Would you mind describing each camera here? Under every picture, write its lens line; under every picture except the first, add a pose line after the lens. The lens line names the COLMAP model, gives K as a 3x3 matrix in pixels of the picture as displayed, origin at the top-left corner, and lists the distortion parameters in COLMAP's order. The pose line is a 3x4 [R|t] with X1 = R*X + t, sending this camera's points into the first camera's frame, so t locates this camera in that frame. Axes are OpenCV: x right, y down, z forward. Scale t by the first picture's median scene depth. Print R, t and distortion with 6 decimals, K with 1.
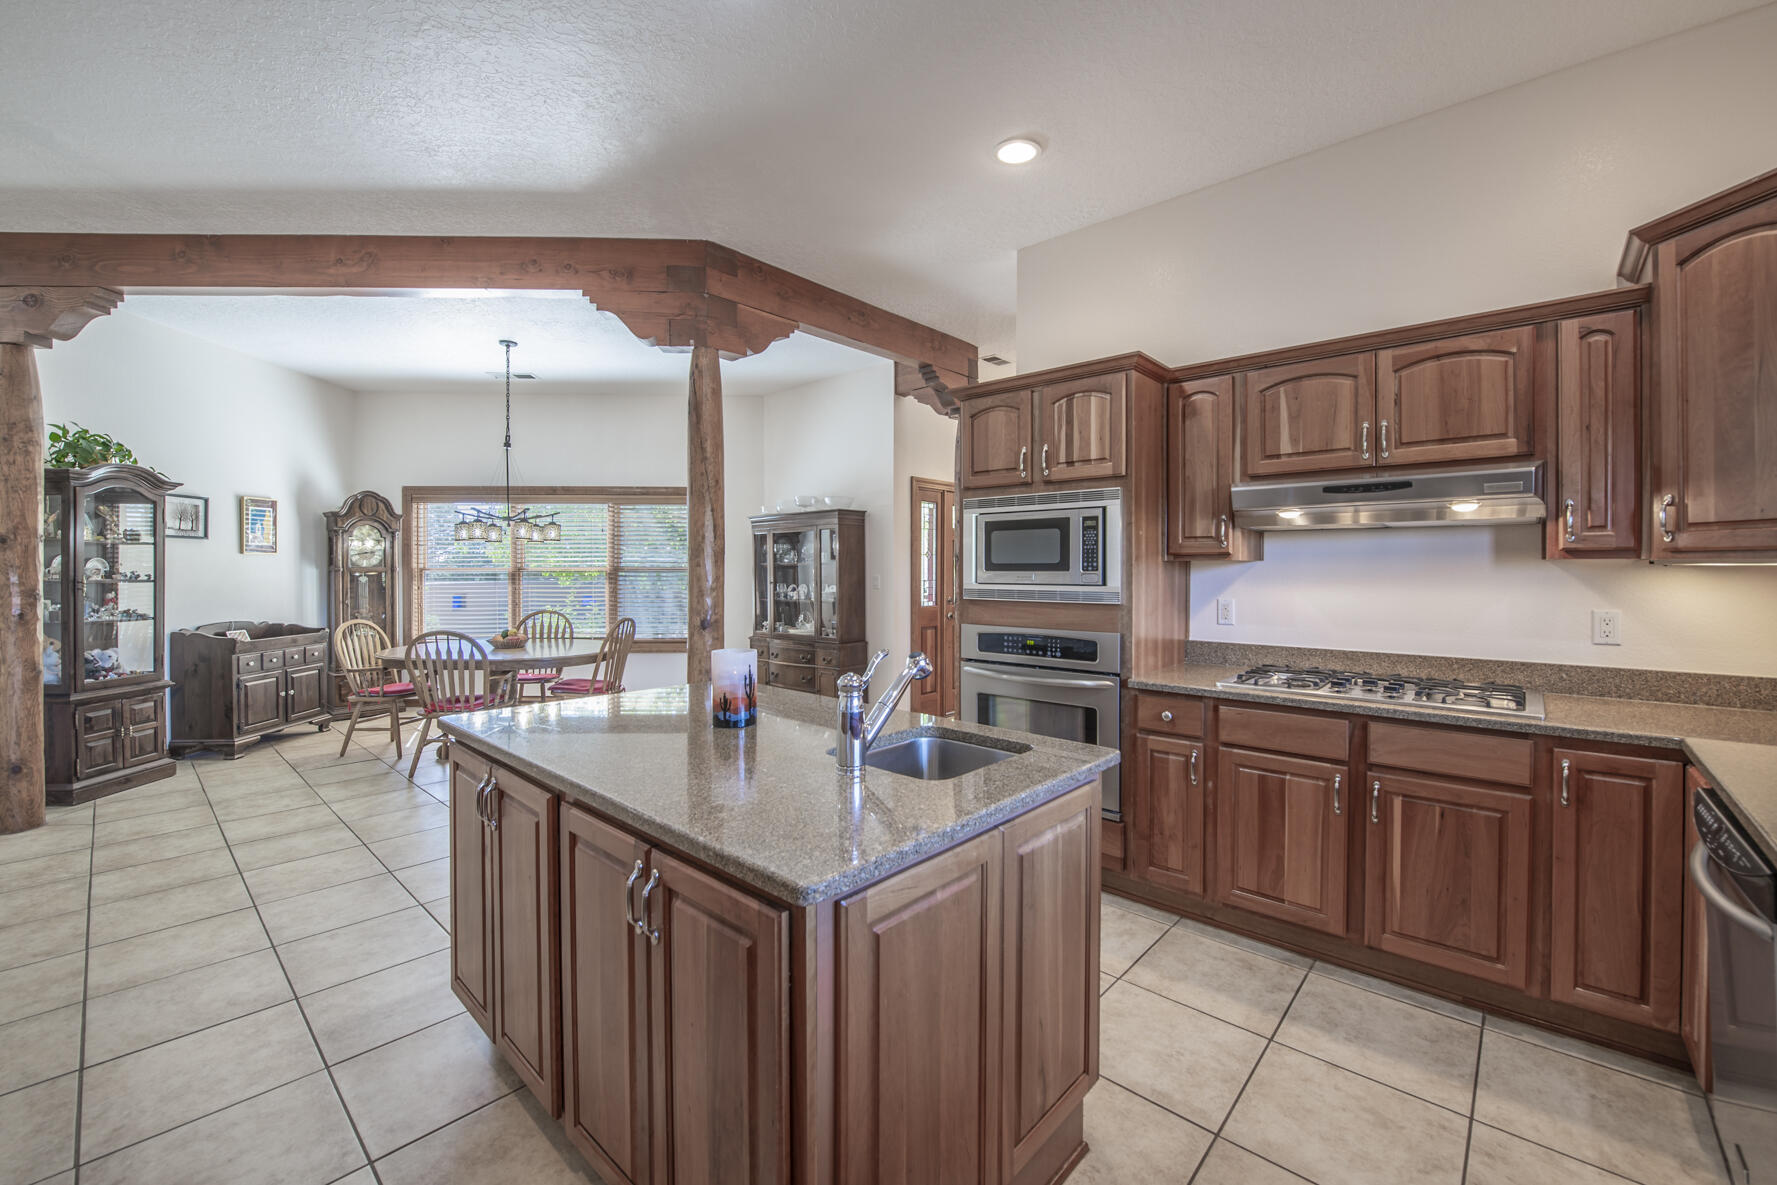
lens RADIAL K [[715.8, 0, 906.6], [0, 715.8, 581.2], [0, 0, 1]] dist [-0.022467, -0.000251]
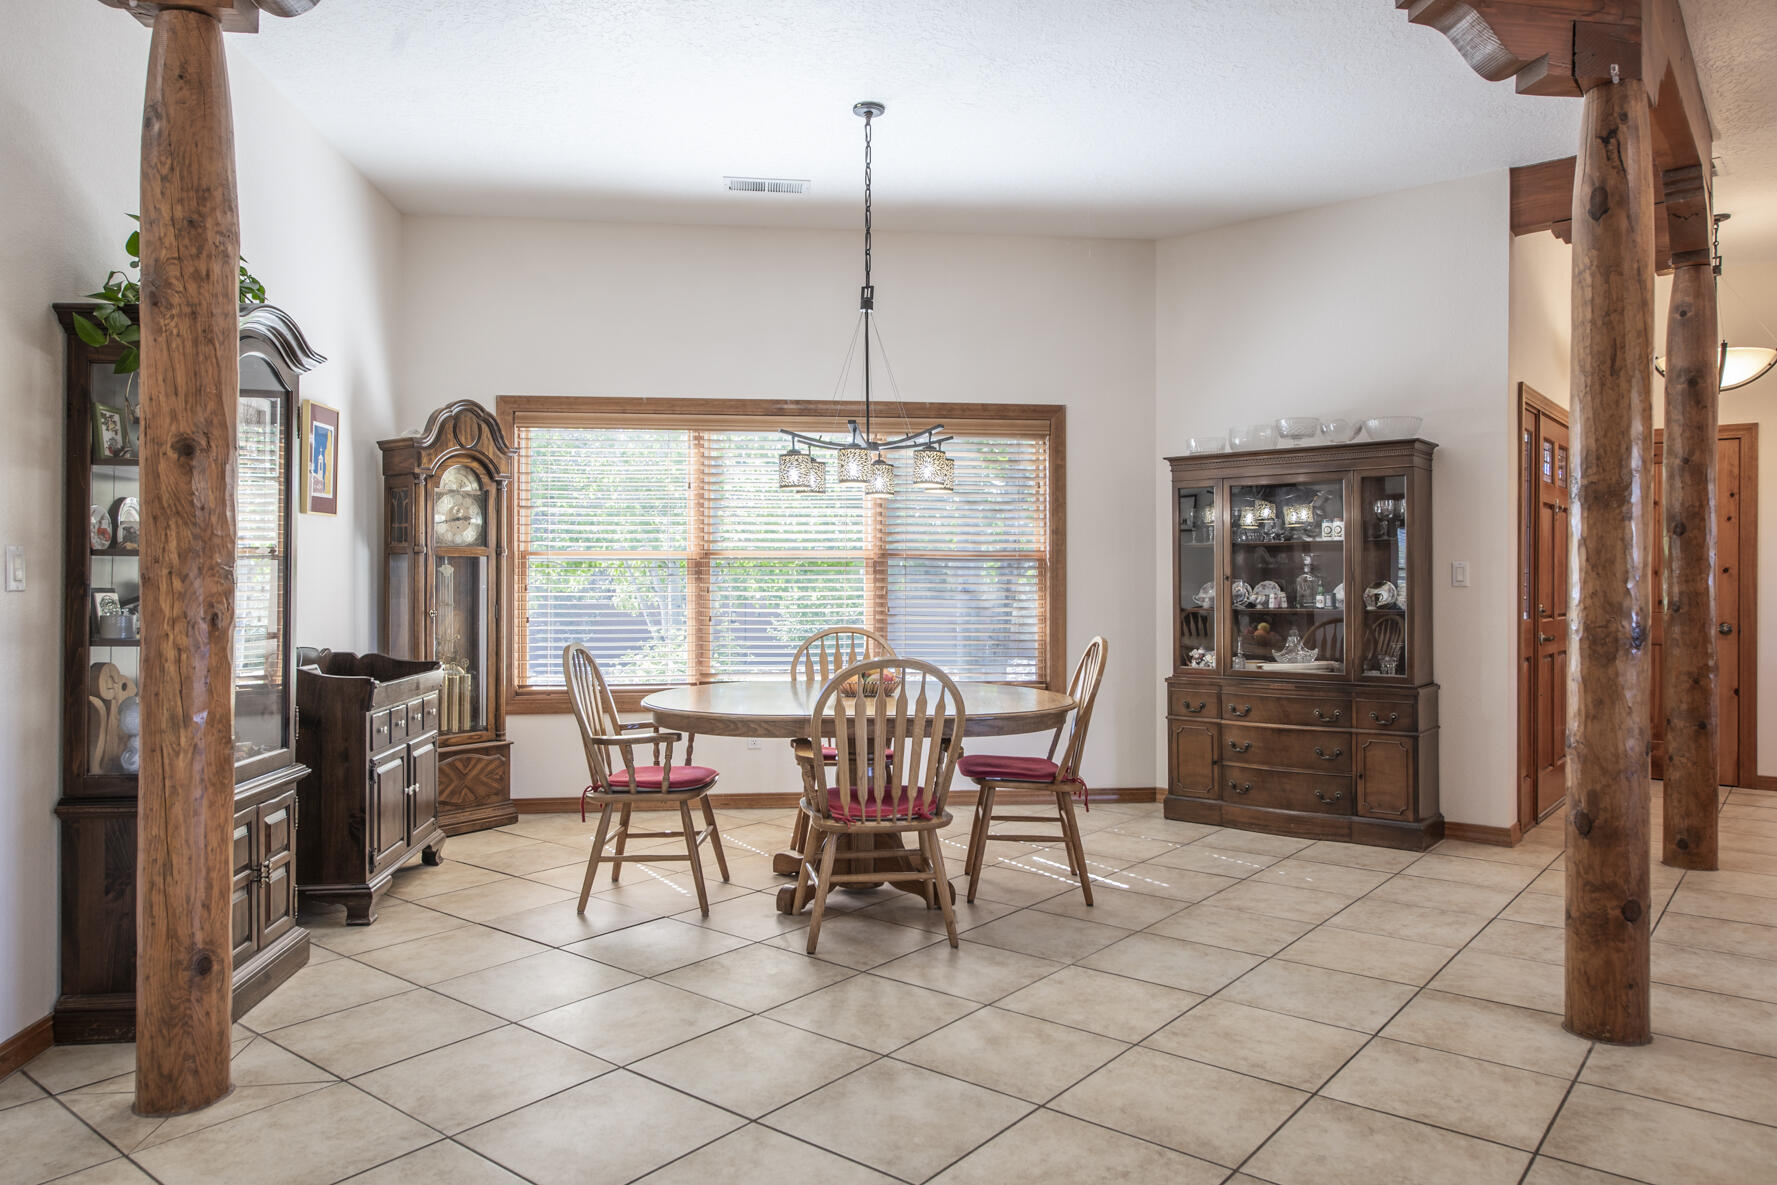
lens RADIAL K [[1178.4, 0, 895.9], [0, 1178.4, 581.2], [0, 0, 1]] dist [-0.002538, -0.001354]
pose [[0.998991, 0.001403, 0.044878, -0.622229], [-0.000594, 0.999837, -0.018039, 0.027821], [-0.044896, 0.017994, 0.998830, 0.152443]]
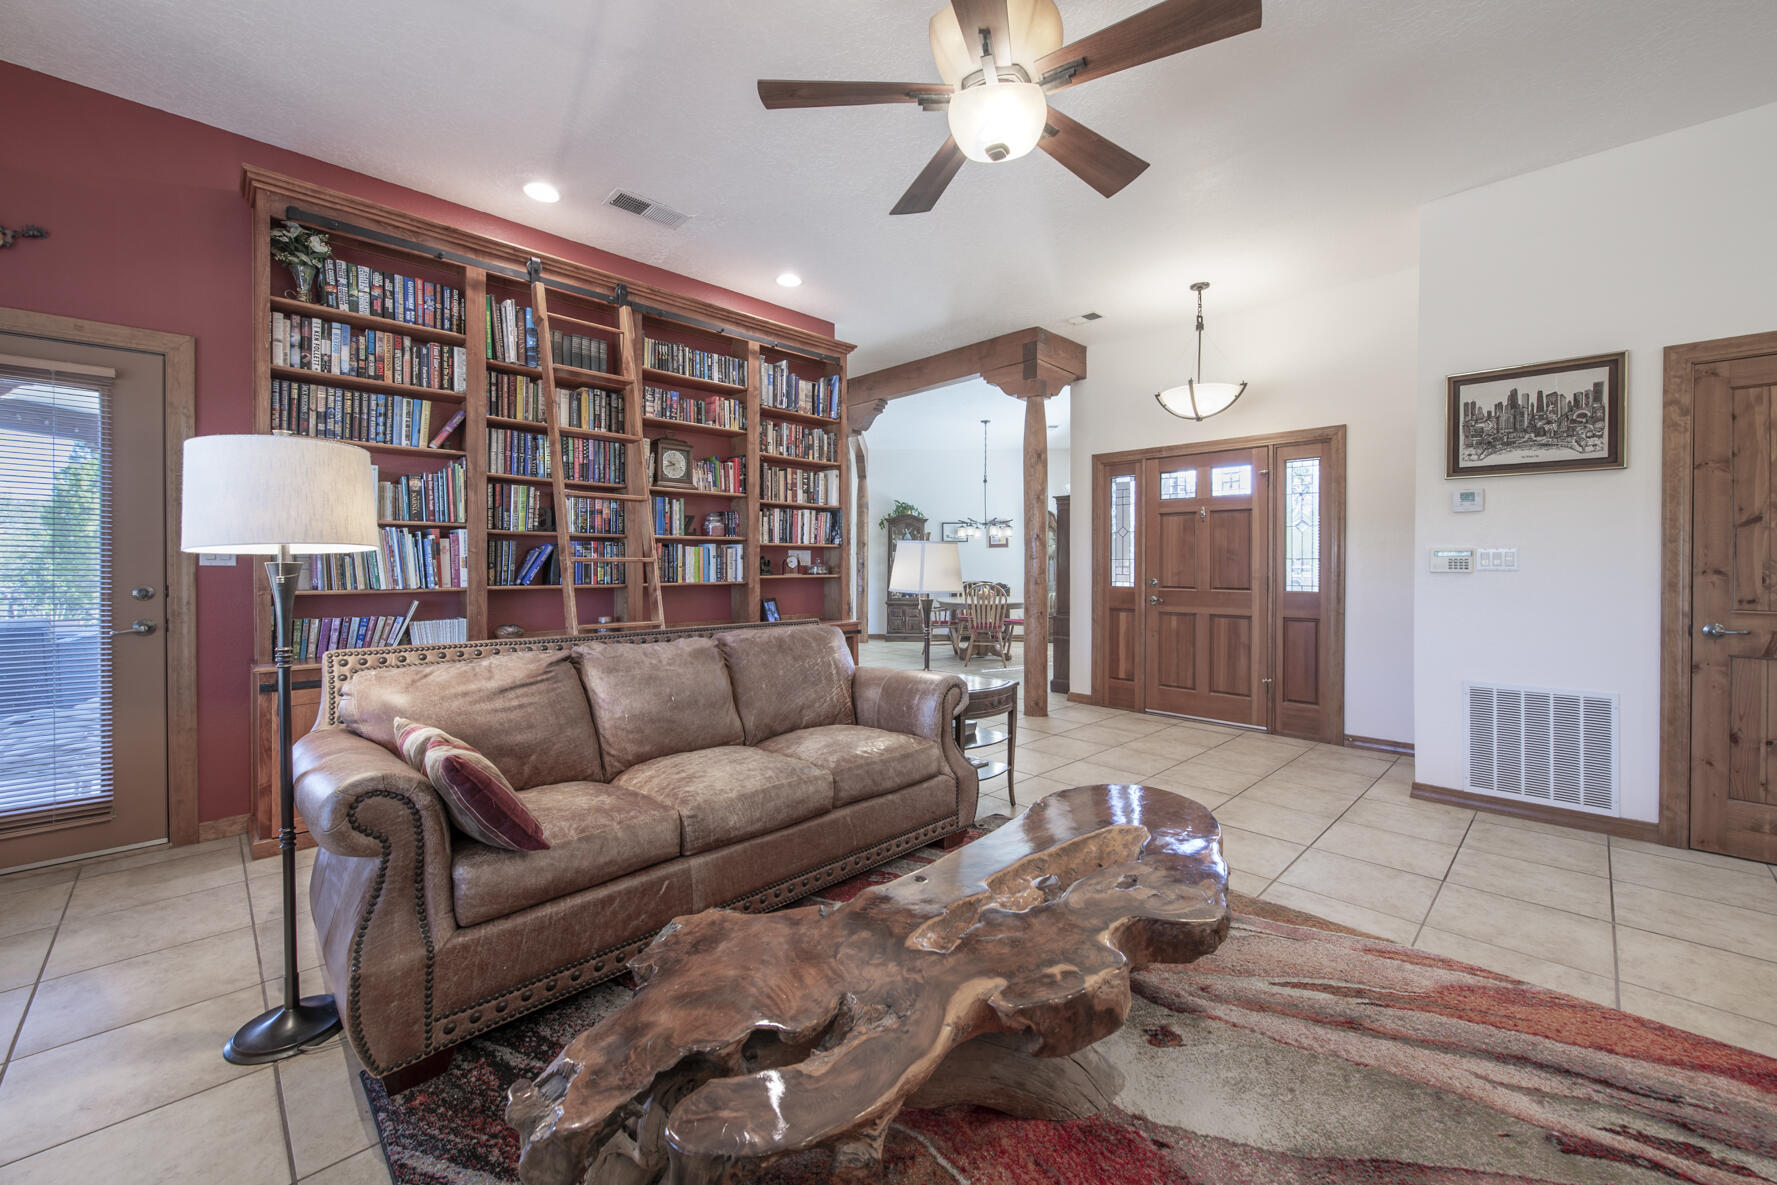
lens RADIAL K [[701.3, 0, 887.7], [0, 701.3, 567.3], [0, 0, 1]] dist [0.000320, -0.002378]
pose [[-0.074408, 0.003045, -0.997223, 1.228537], [-0.020352, 0.999782, 0.004572, 0.015188], [0.997020, 0.020636, -0.074330, 0.960022]]
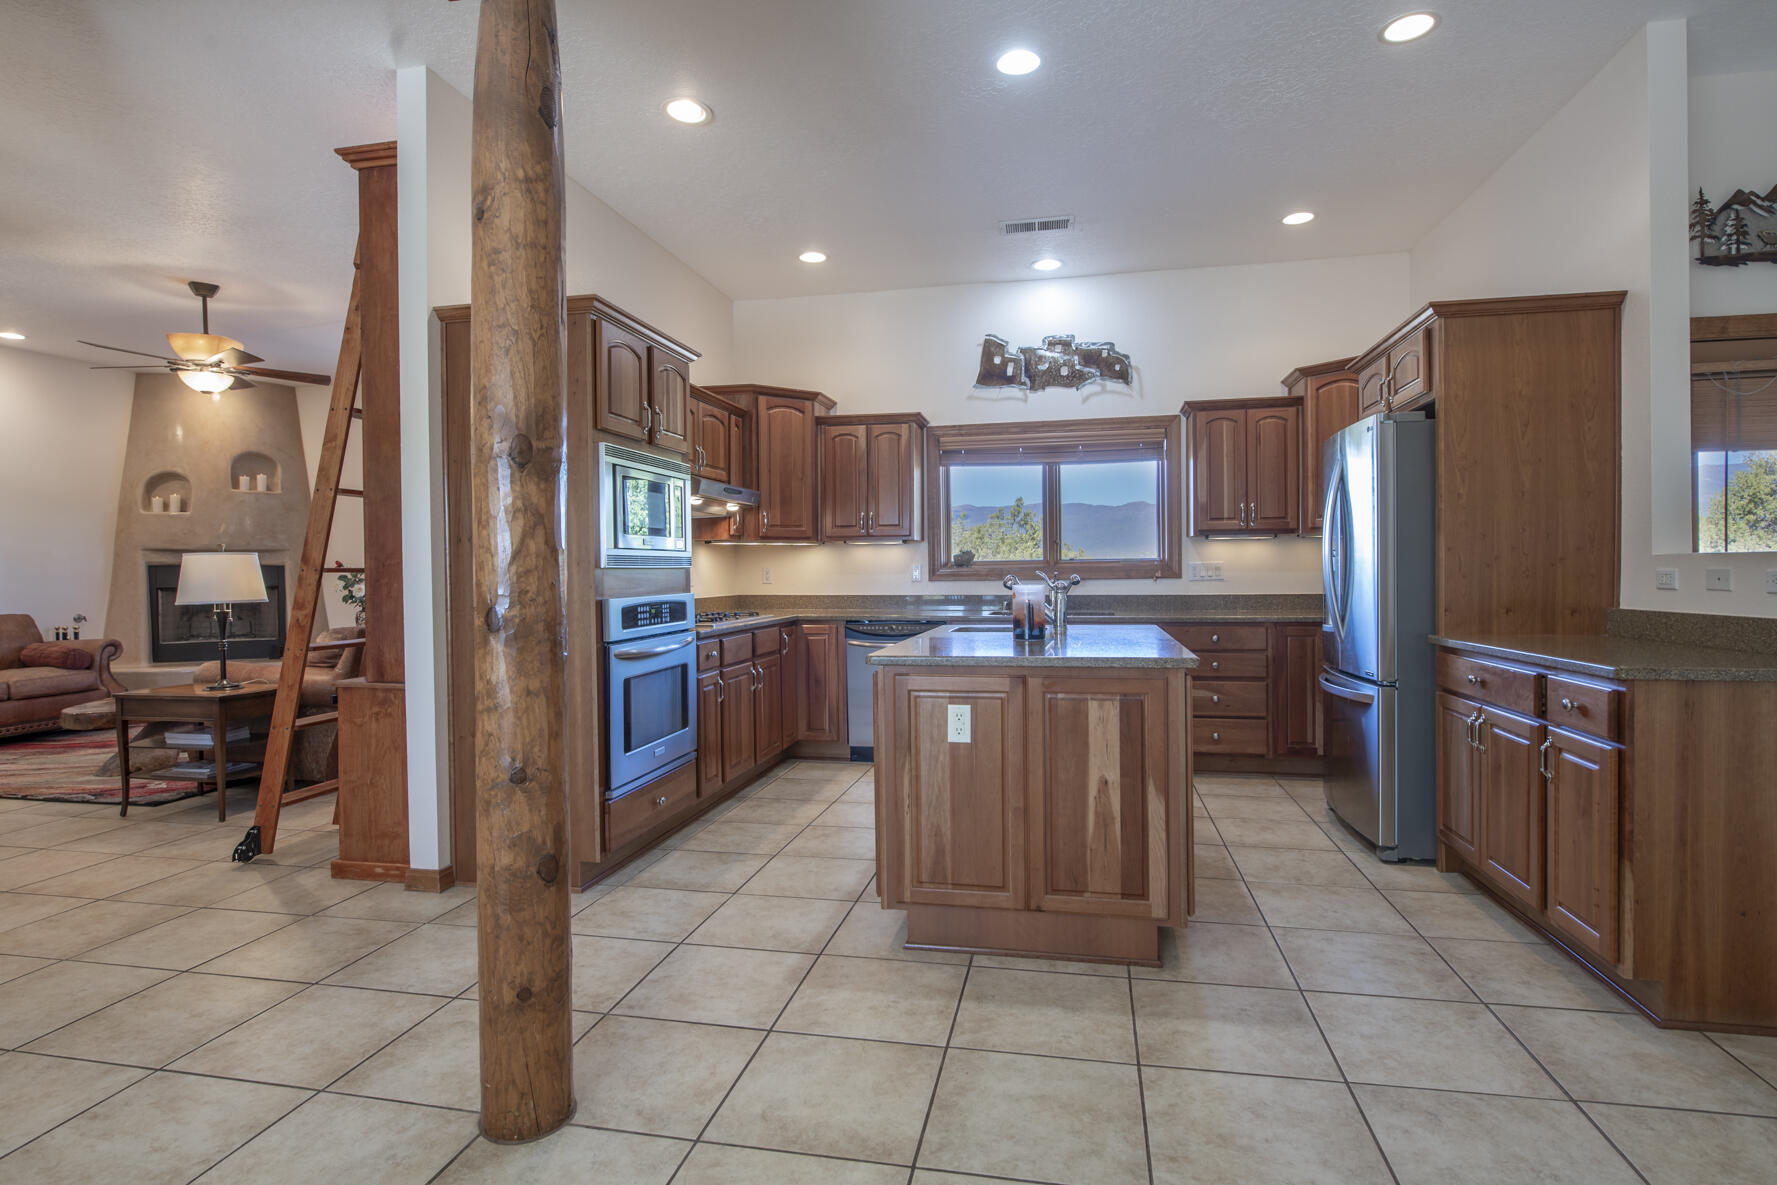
lens RADIAL K [[923.6, 0, 893.9], [0, 923.6, 580.3], [0, 0, 1]] dist [-0.005093, -0.001063]
pose [[-0.495370, -0.006065, 0.868661, -0.645551], [0.027349, 0.999371, 0.022574, 0.016570], [-0.868252, 0.034939, -0.494892, 0.819065]]
